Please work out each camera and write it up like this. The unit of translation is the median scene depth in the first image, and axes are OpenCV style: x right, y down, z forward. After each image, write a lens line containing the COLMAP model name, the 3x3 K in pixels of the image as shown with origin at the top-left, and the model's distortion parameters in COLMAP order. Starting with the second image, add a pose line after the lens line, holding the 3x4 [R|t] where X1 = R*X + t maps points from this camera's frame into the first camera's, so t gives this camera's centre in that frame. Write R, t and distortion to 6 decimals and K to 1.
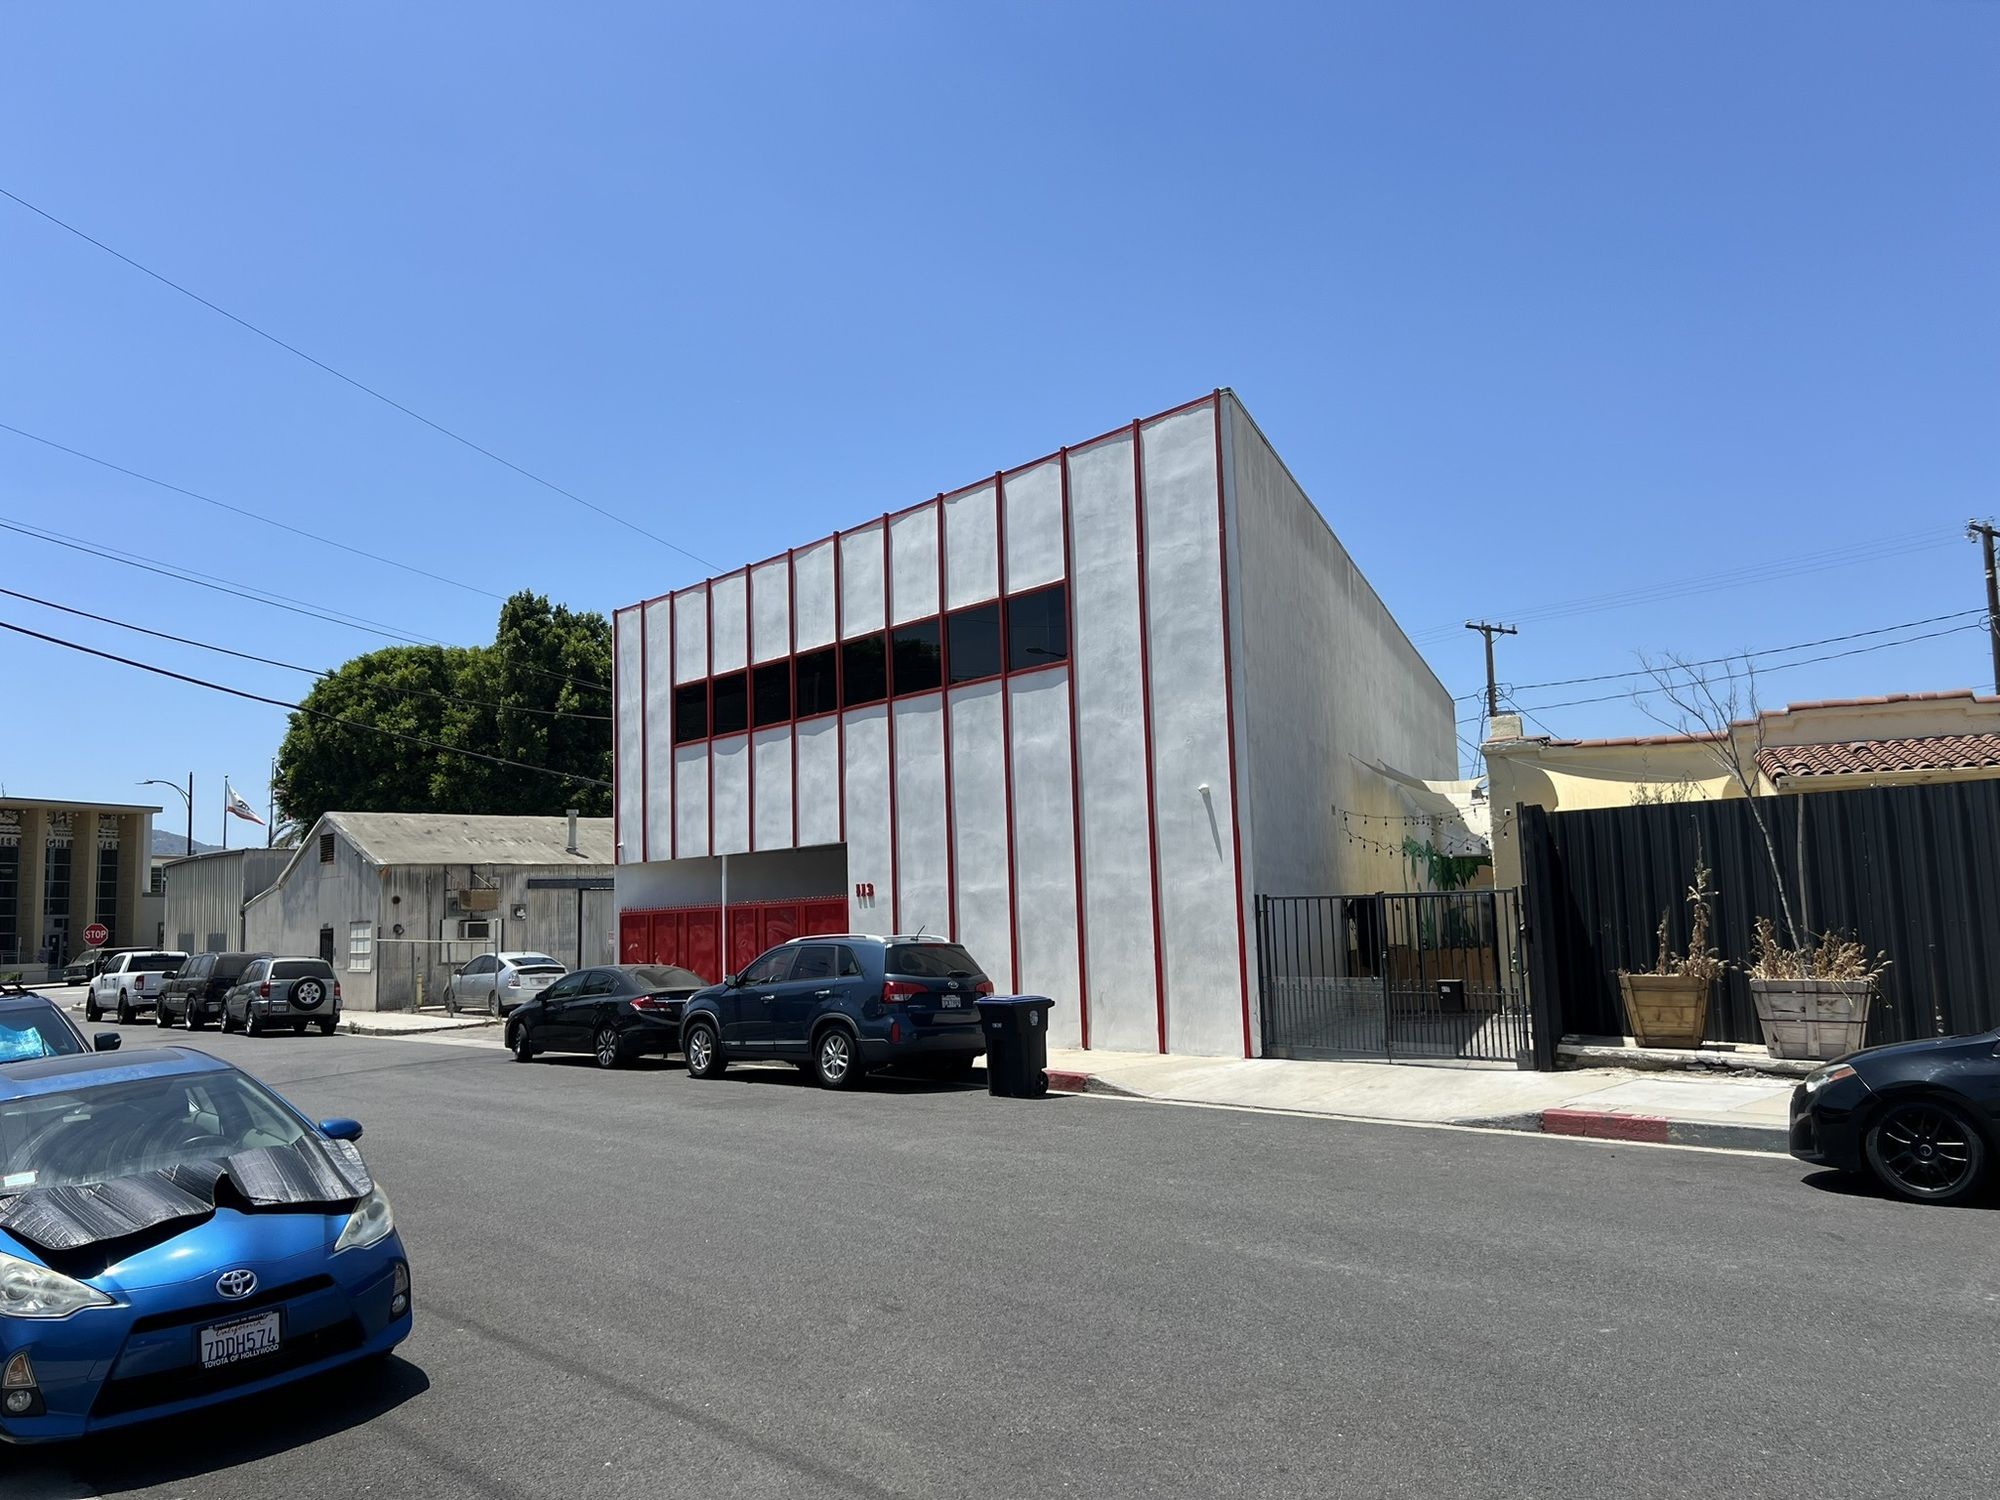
lens RADIAL K [[1546.0, 0, 1003.2], [0, 1546.0, 747.3], [0, 0, 1]] dist [0.044523, -0.052923]
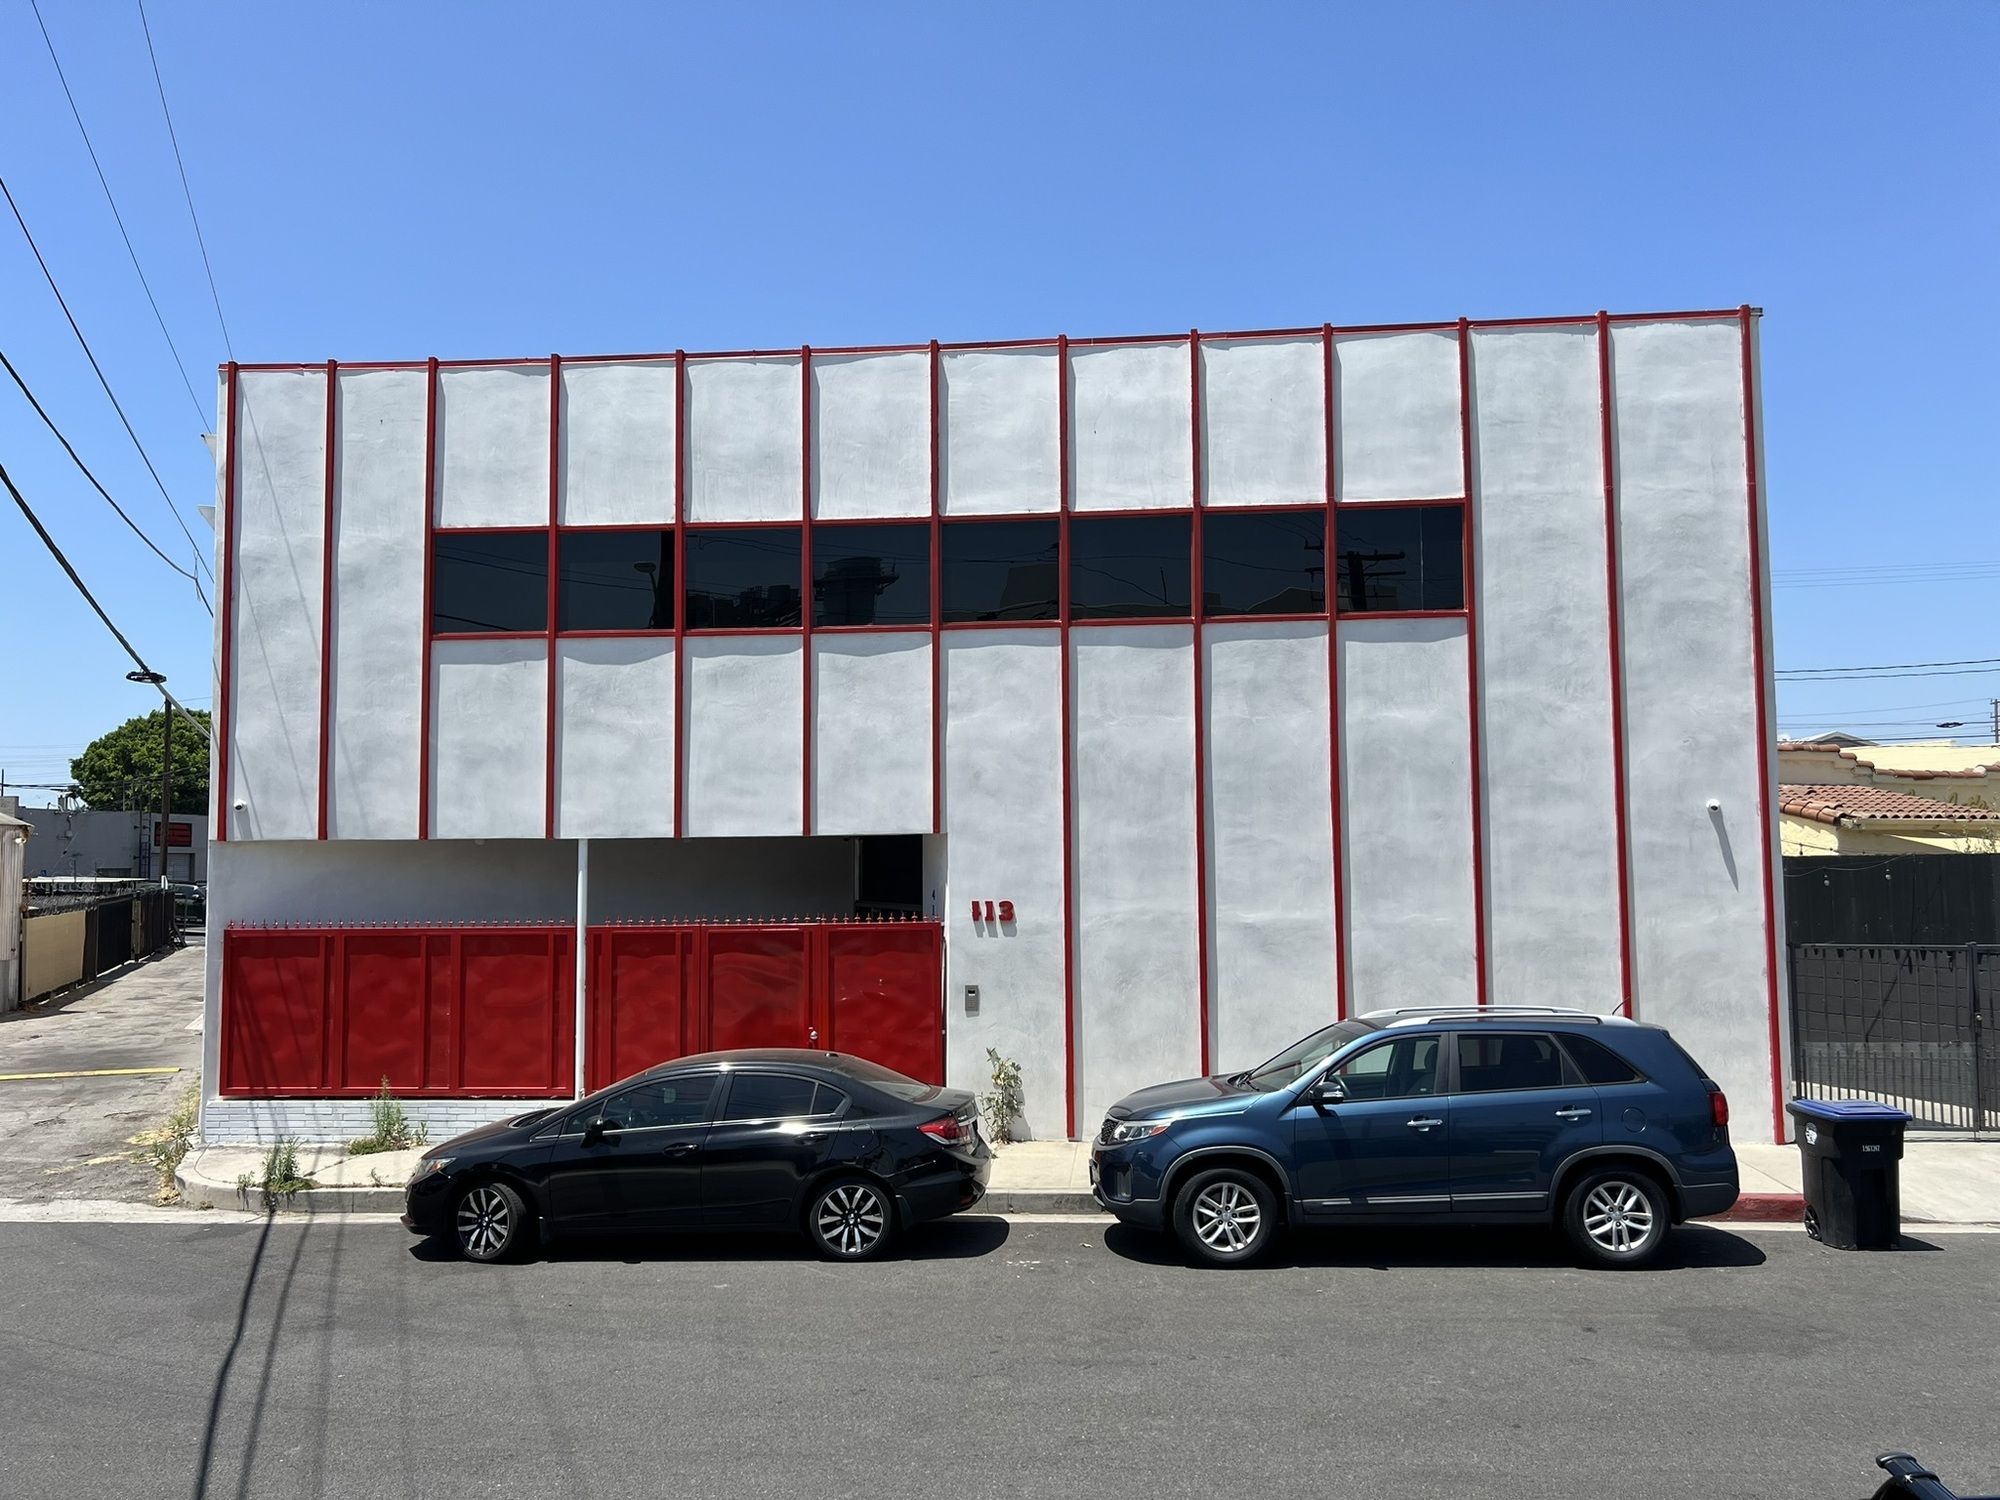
lens RADIAL K [[1546.0, 0, 979.4], [0, 1546.0, 756.3], [0, 0, 1]] dist [0.044523, -0.052923]
pose [[0.714781, 0.069896, 0.695847, -0.590470], [-0.092281, 0.995719, -0.005226, 0.034750], [-0.693233, -0.060478, 0.718172, 0.592306]]
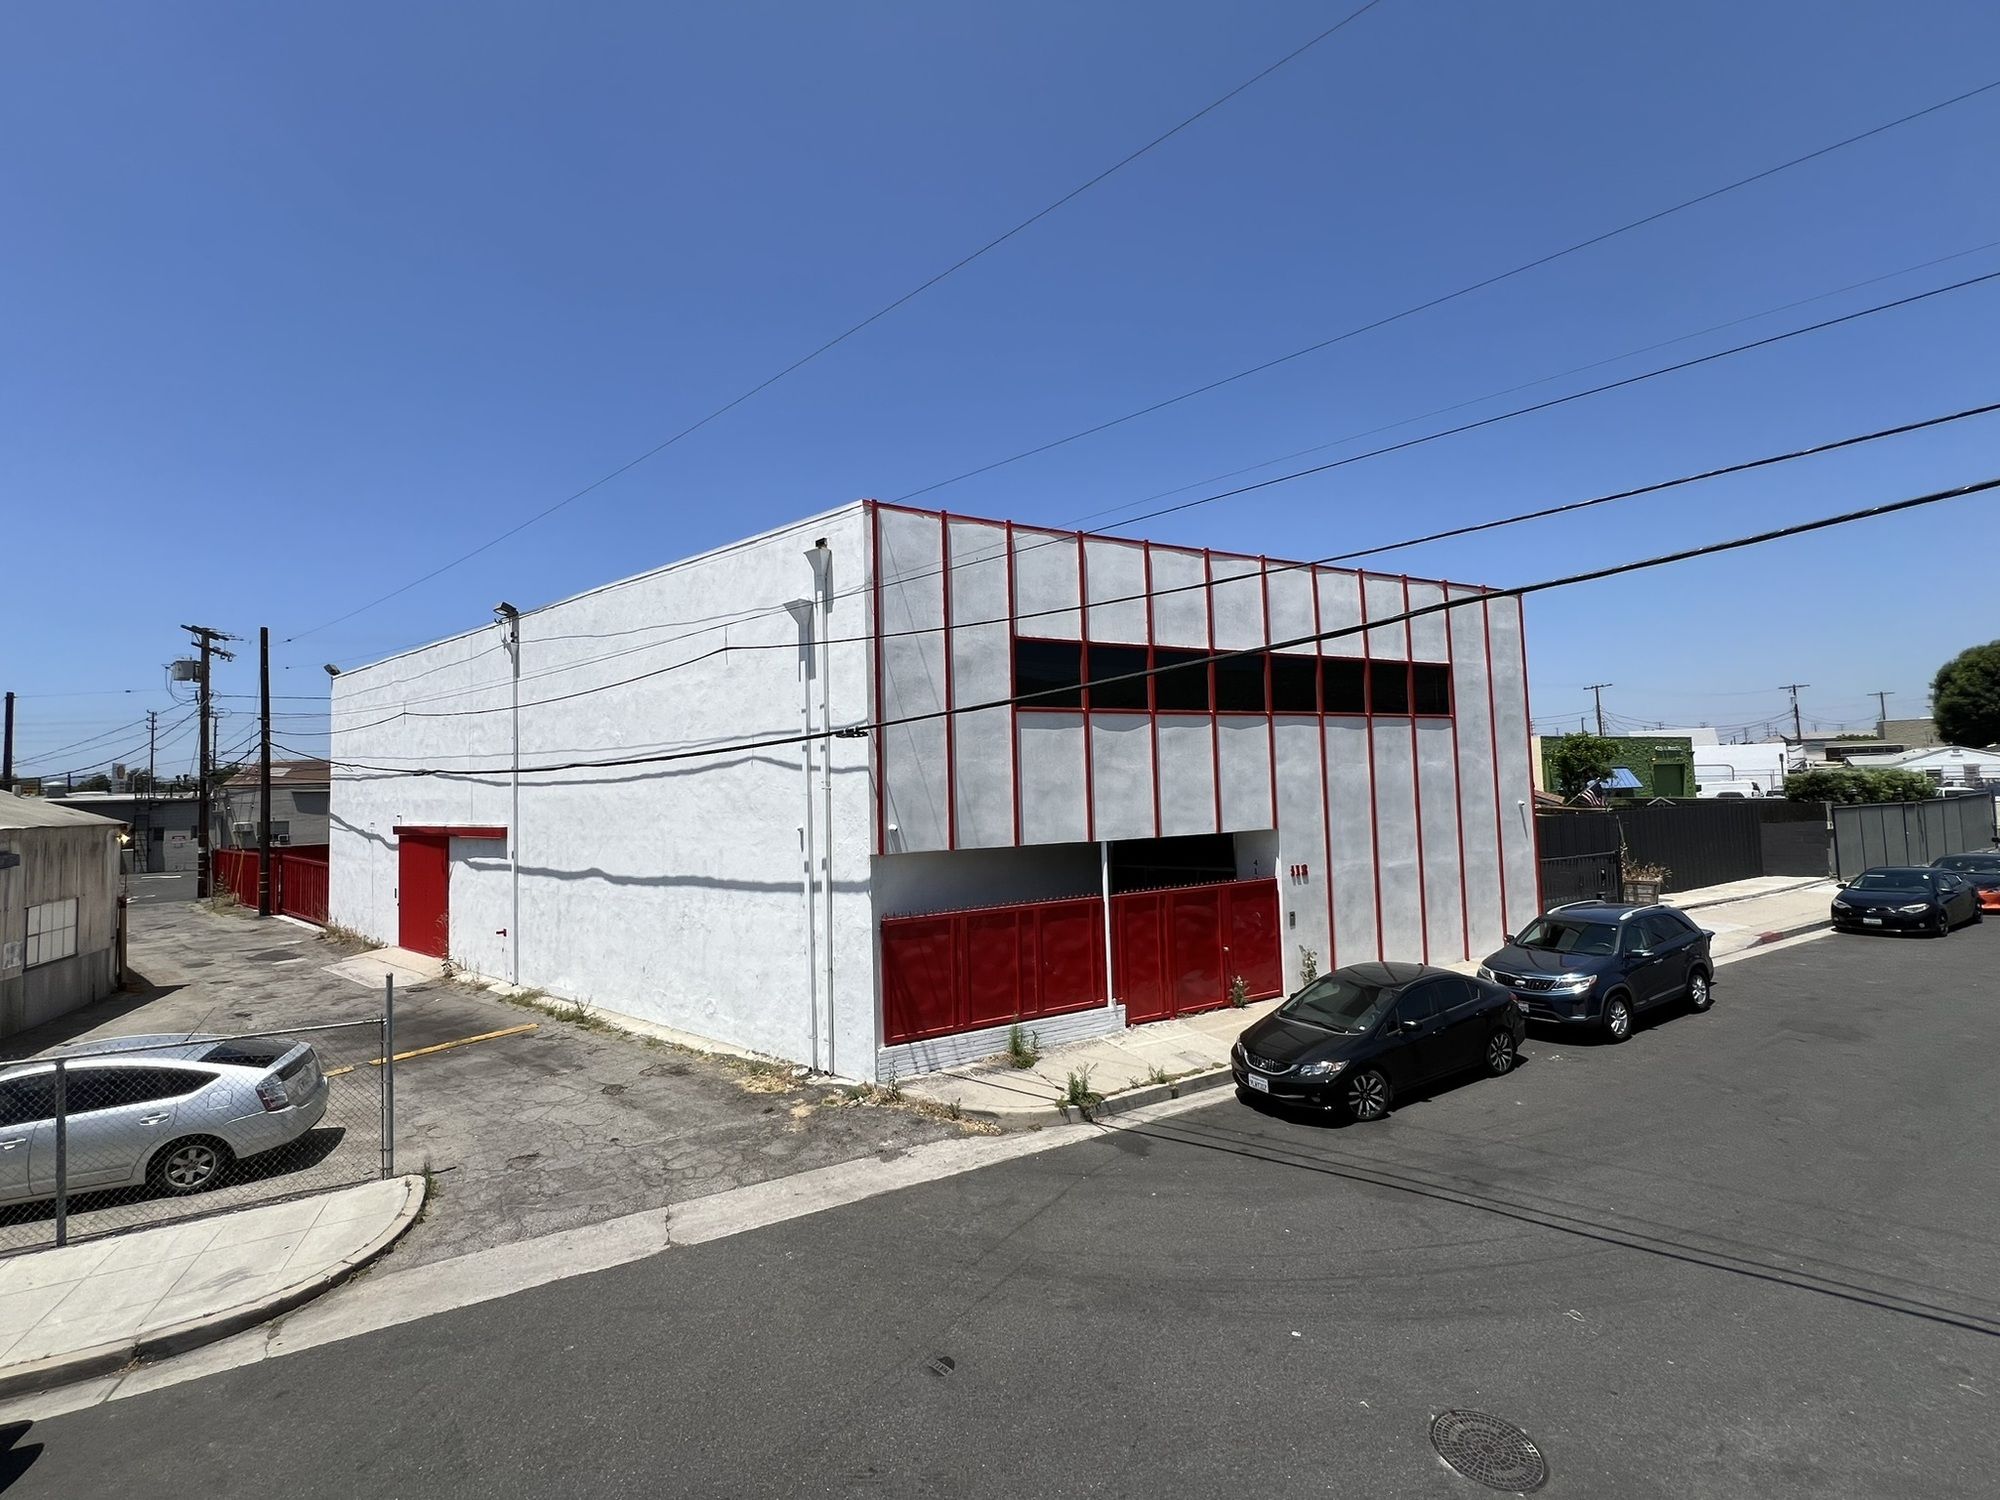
lens RADIAL K [[801.7, 0, 1013.9], [0, 801.7, 755.8], [0, 0, 1]] dist [-0.003955, 0.000801]
pose [[0.248836, 0.071700, 0.965888, -0.803848], [-0.082624, 0.995192, -0.052590, 0.060159], [-0.965015, -0.066719, 0.253563, 1.149731]]
